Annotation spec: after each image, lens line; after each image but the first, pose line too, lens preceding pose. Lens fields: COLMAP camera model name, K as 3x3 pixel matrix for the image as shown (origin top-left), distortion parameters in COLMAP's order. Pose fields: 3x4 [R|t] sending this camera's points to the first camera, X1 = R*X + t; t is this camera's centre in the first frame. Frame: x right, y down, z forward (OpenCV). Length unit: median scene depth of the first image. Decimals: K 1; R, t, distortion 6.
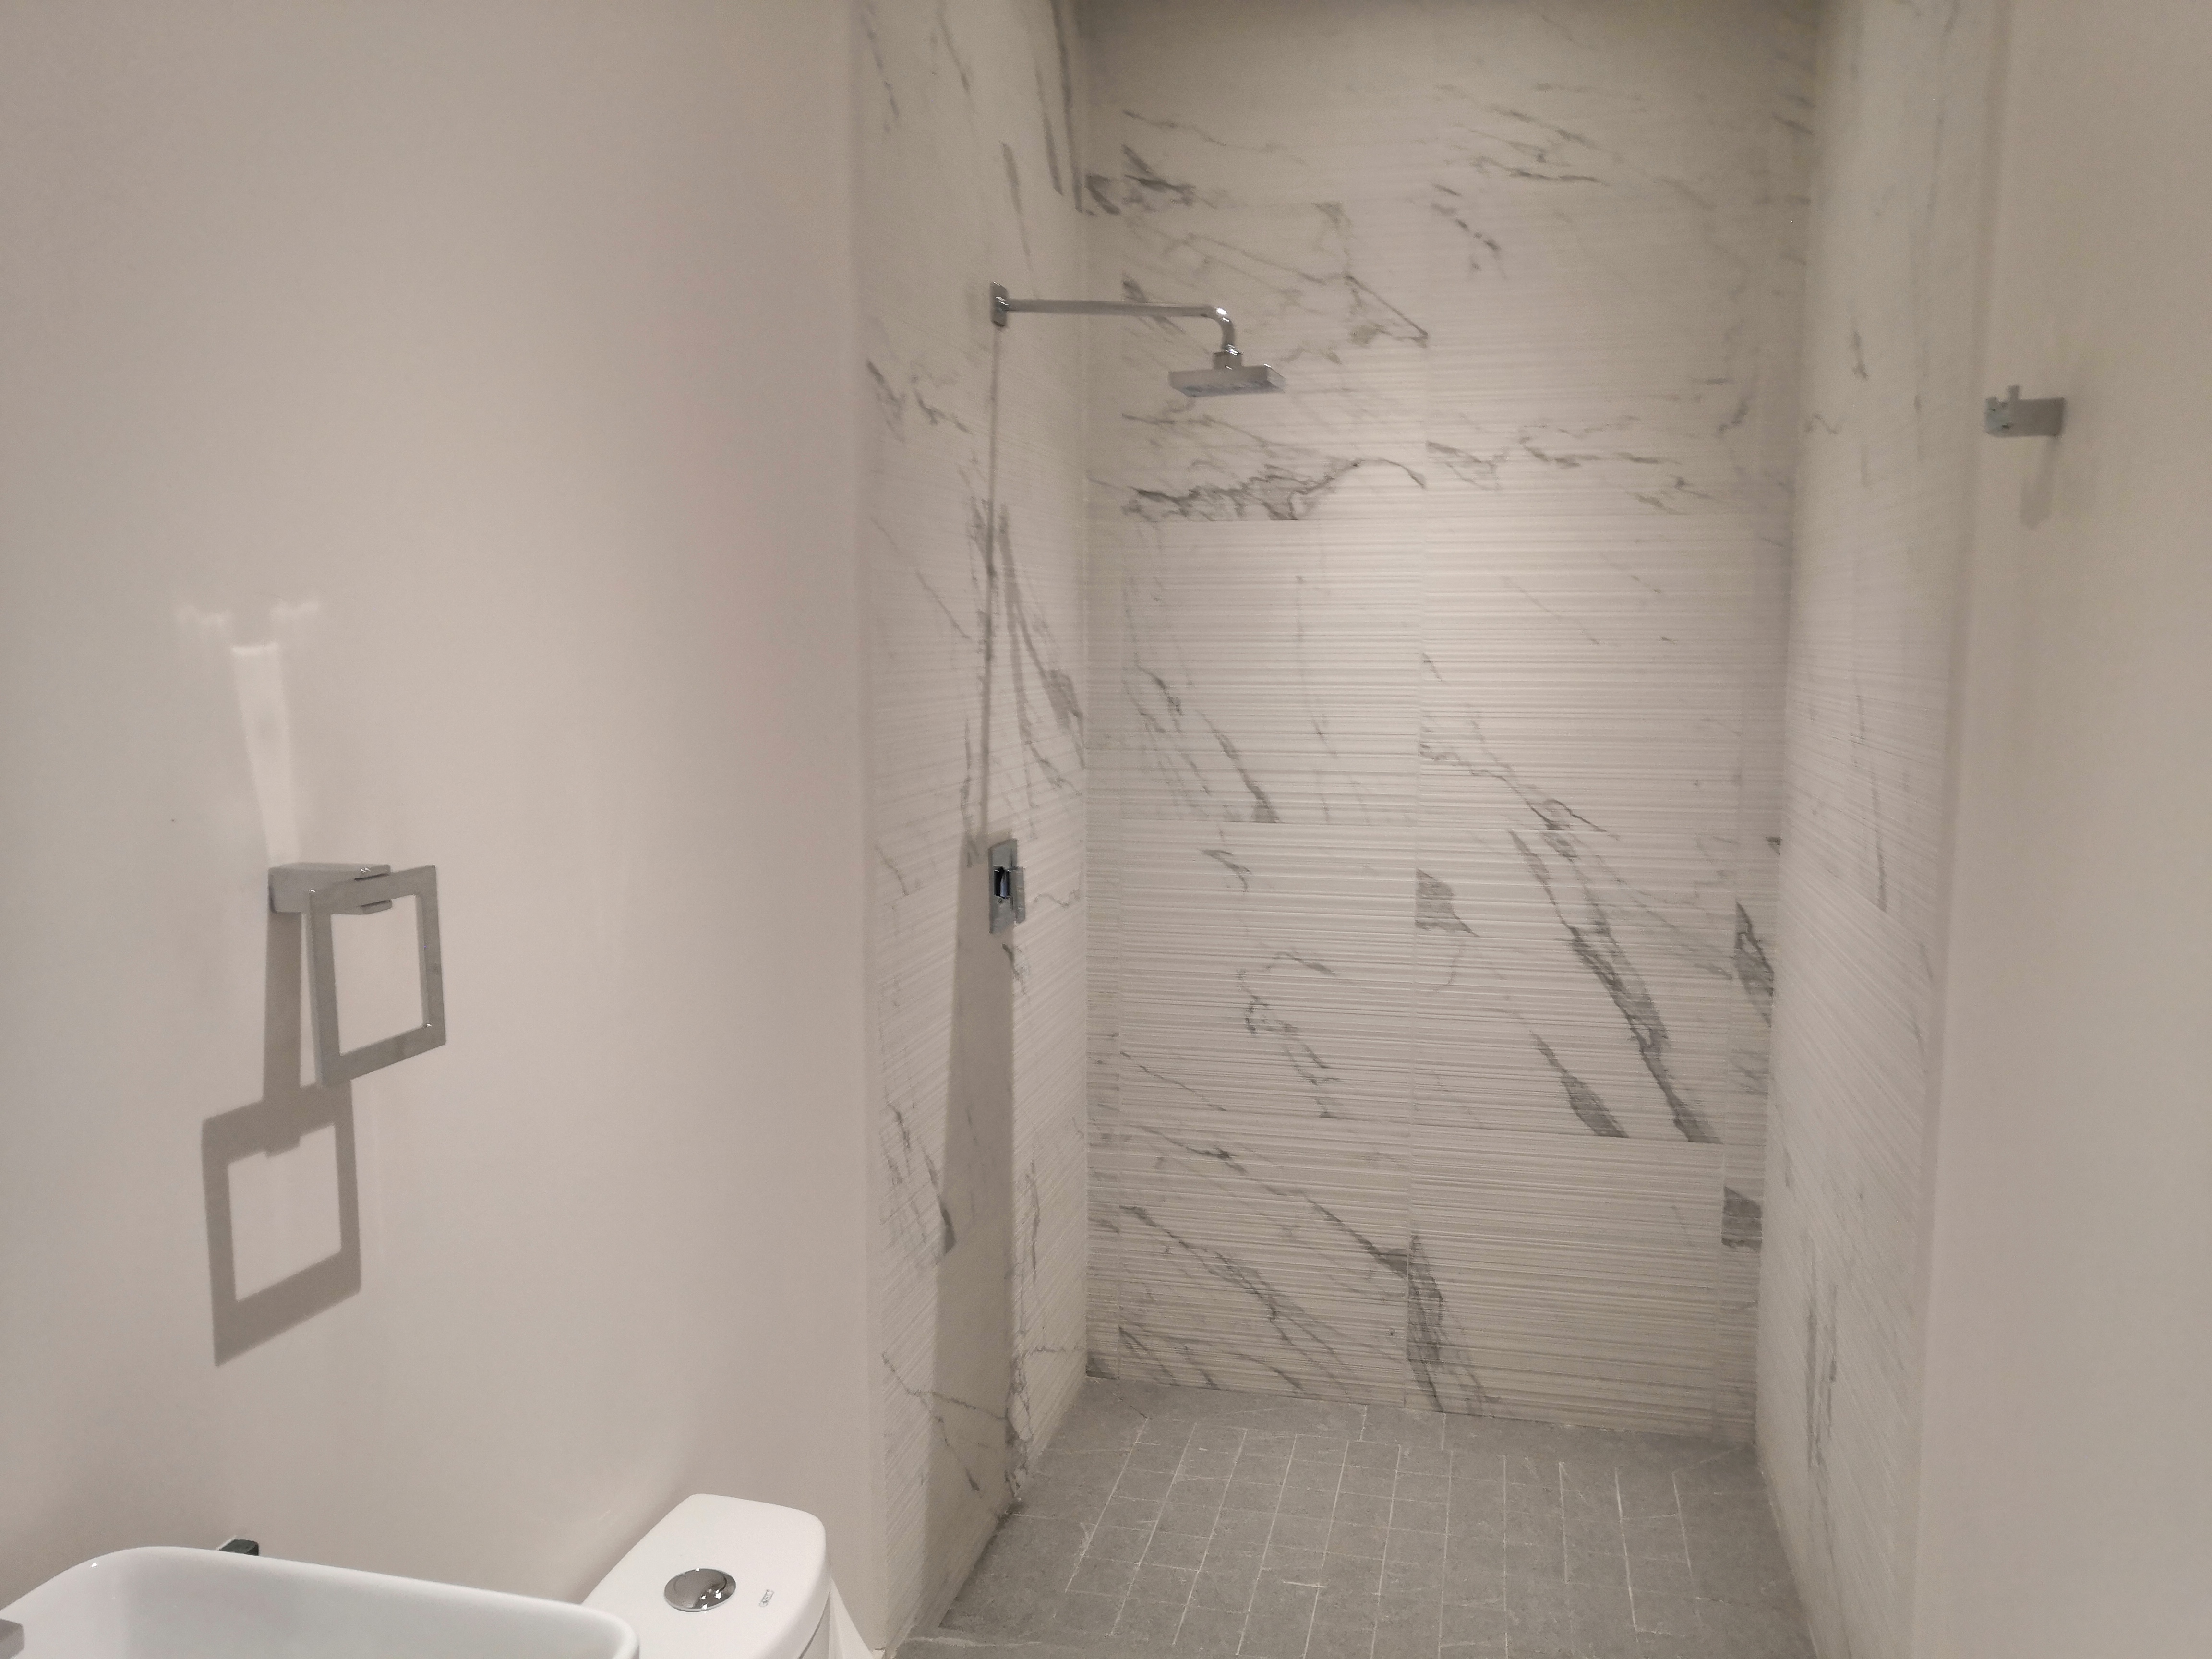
lens RADIAL K [[1763.9, 0, 1100.8], [0, 1763.9, 863.4], [0, 0, 1]] dist [0.087105, -0.321254]
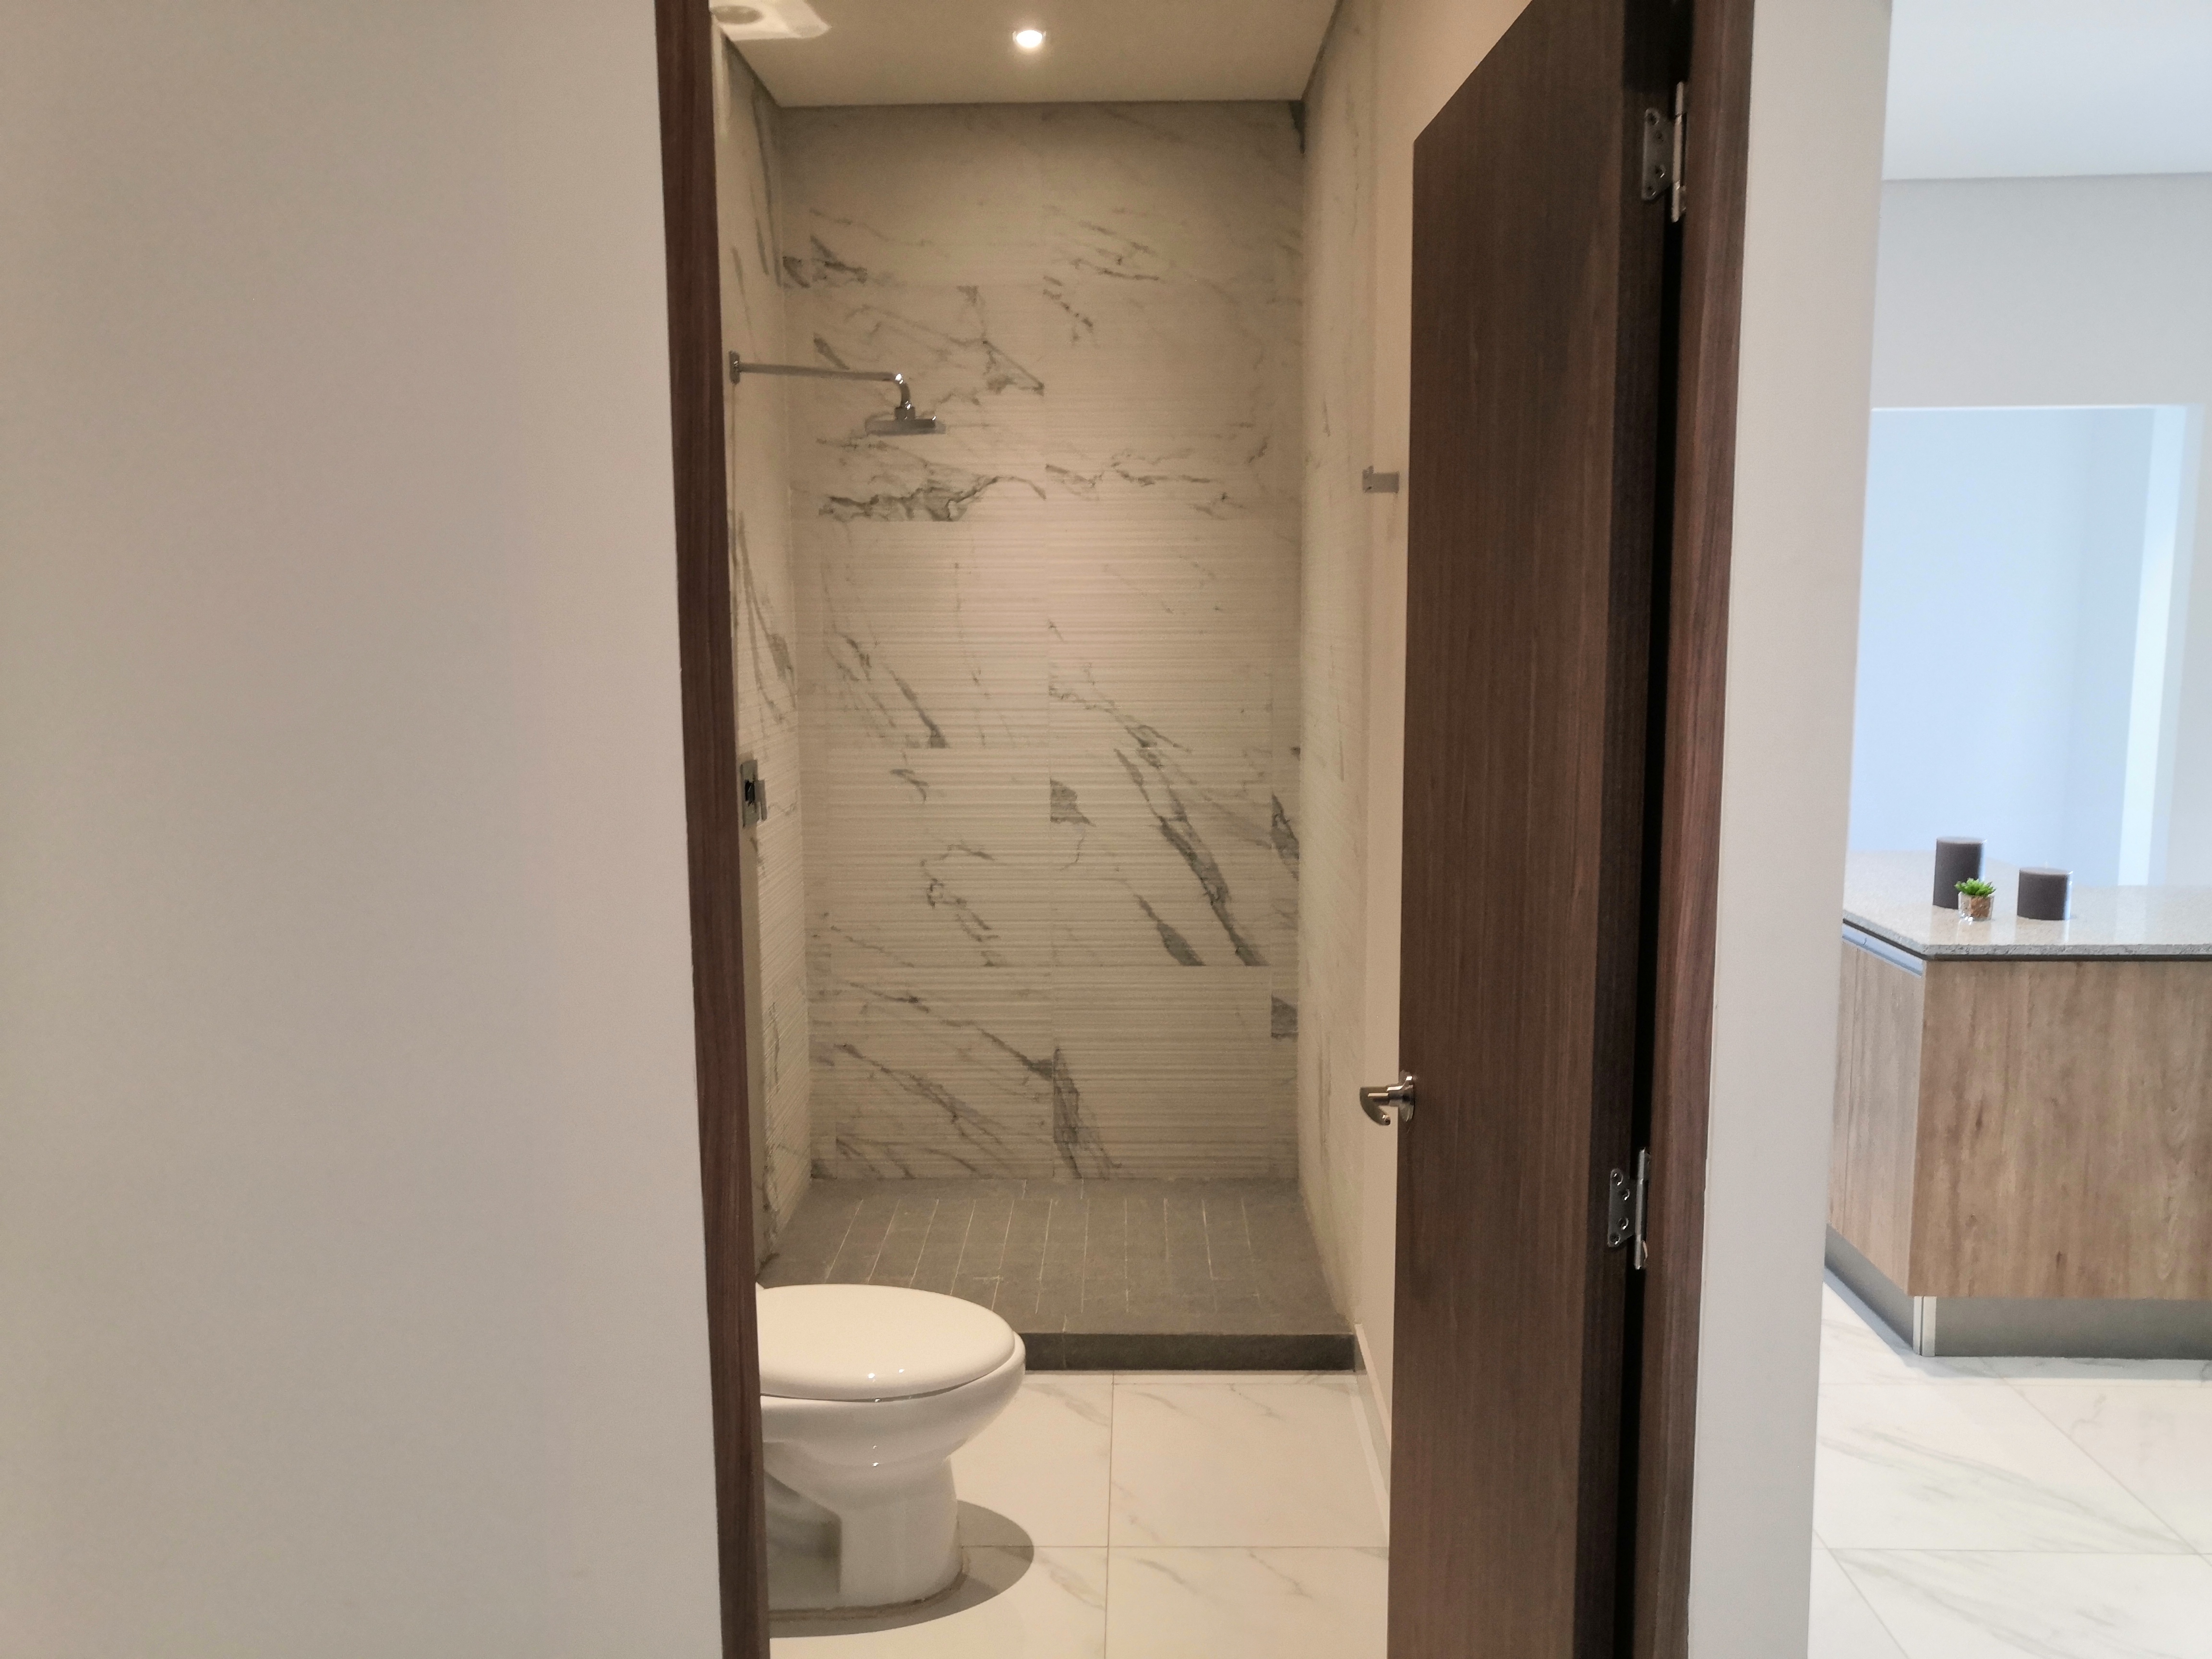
lens RADIAL K [[1761.4, 0, 1106.0], [0, 1761.4, 829.5], [0, 0, 1]] dist [0.105039, -0.003011]
pose [[0.977567, -0.033210, 0.207992, -0.063319], [0.033769, 0.999429, 0.000868, 0.043109], [-0.207902, 0.006175, 0.978130, -0.340171]]
